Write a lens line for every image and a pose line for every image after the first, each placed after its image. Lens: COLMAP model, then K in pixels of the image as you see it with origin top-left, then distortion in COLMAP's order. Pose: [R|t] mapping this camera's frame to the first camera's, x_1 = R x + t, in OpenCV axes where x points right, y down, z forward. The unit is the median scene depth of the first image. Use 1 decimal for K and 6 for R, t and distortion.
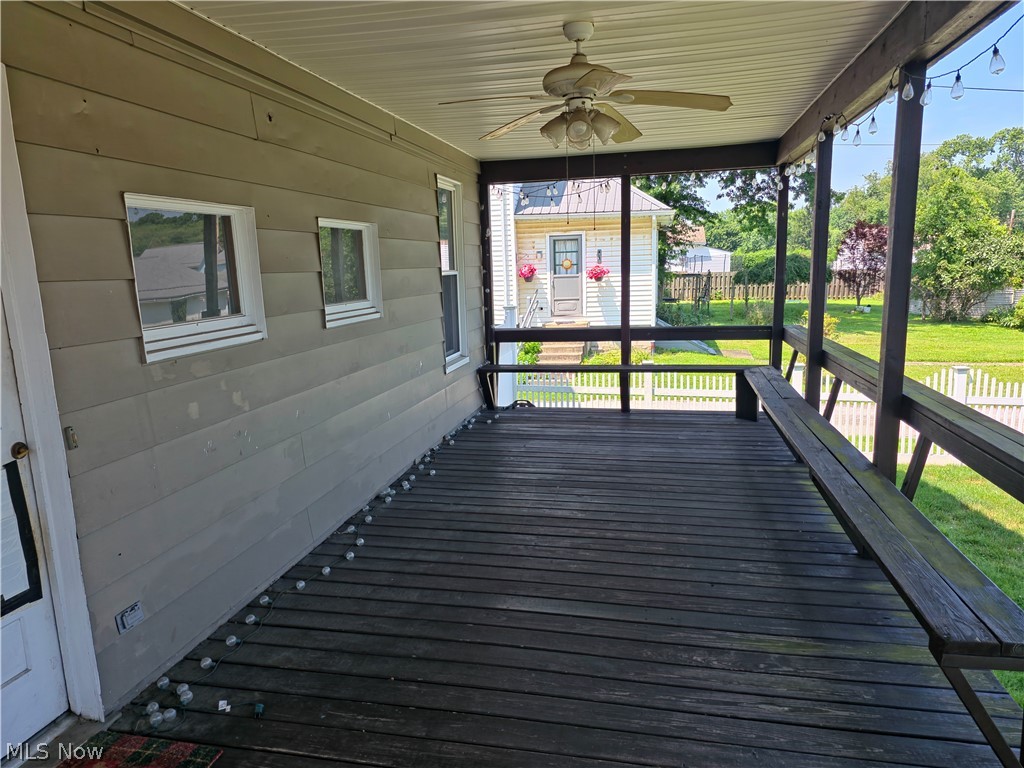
lens RADIAL K [[687.8, 0, 512.0], [0, 687.8, 384.0], [0, 0, 1]] dist [0.099449, -0.095272]
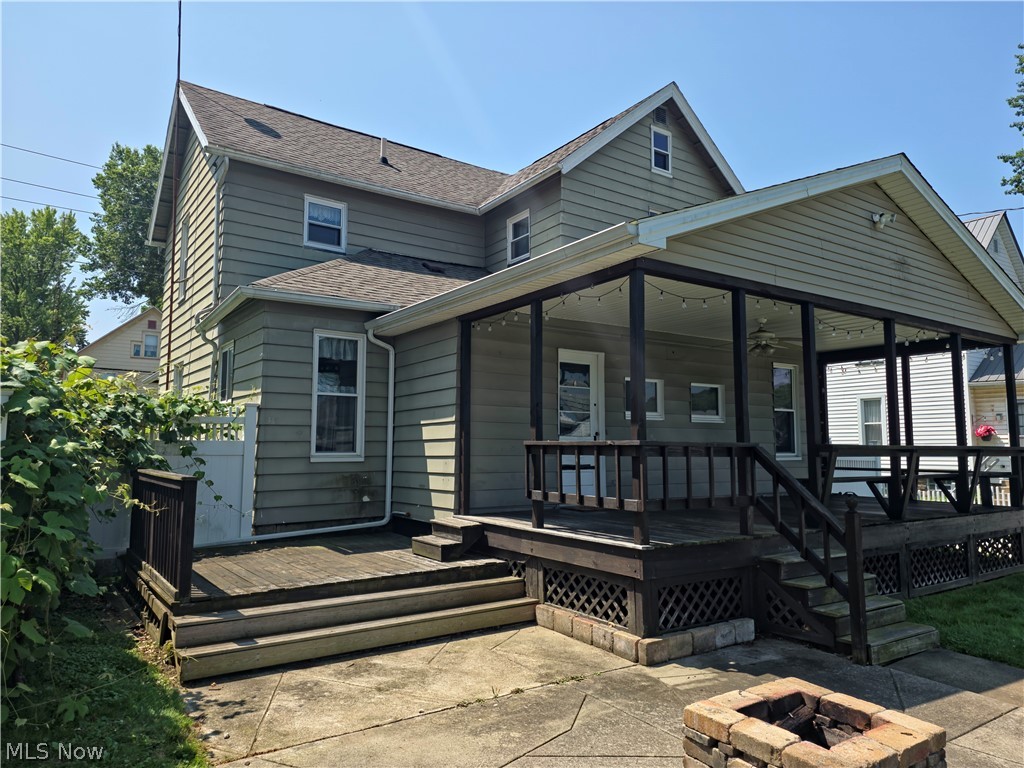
lens RADIAL K [[687.8, 0, 512.0], [0, 687.8, 384.0], [0, 0, 1]] dist [0.099449, -0.095272]
pose [[0.737300, -0.038368, -0.674475, 0.501999], [-0.134511, 0.970058, -0.202223, 0.200295], [0.662039, 0.239823, 0.710063, -0.682591]]
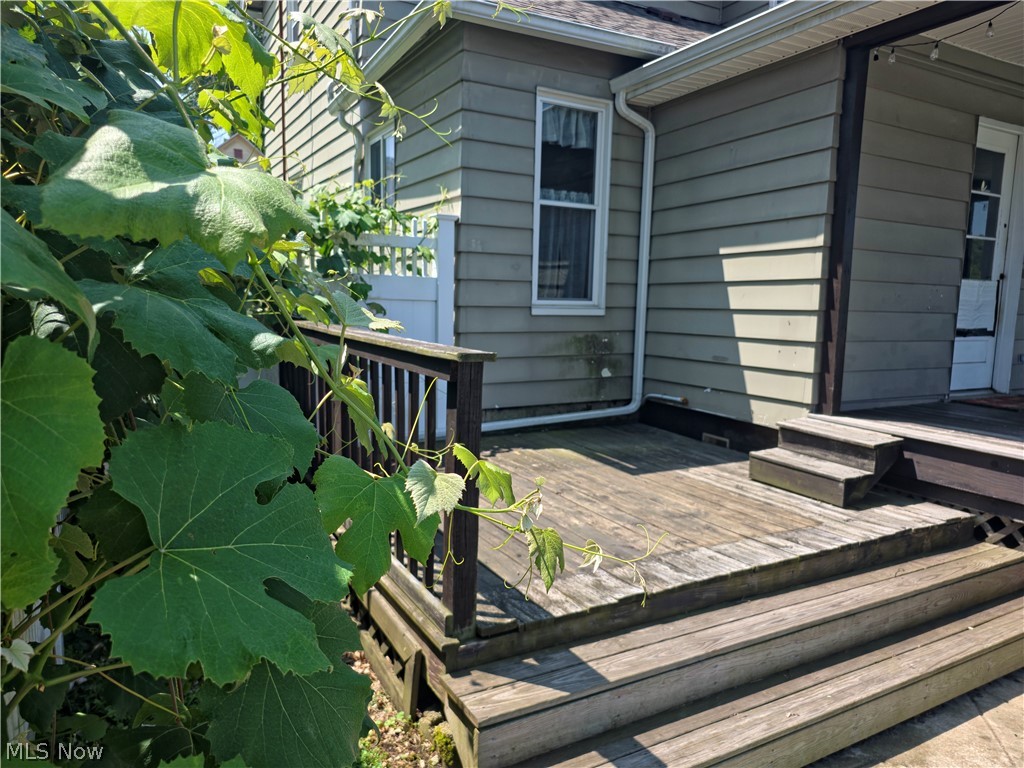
lens RADIAL K [[687.8, 0, 512.0], [0, 687.8, 384.0], [0, 0, 1]] dist [0.099449, -0.095272]
pose [[0.661423, 0.129489, -0.738750, 0.024297], [-0.165253, 0.985938, 0.024861, 0.195524], [0.731581, 0.105637, 0.673520, -0.554091]]
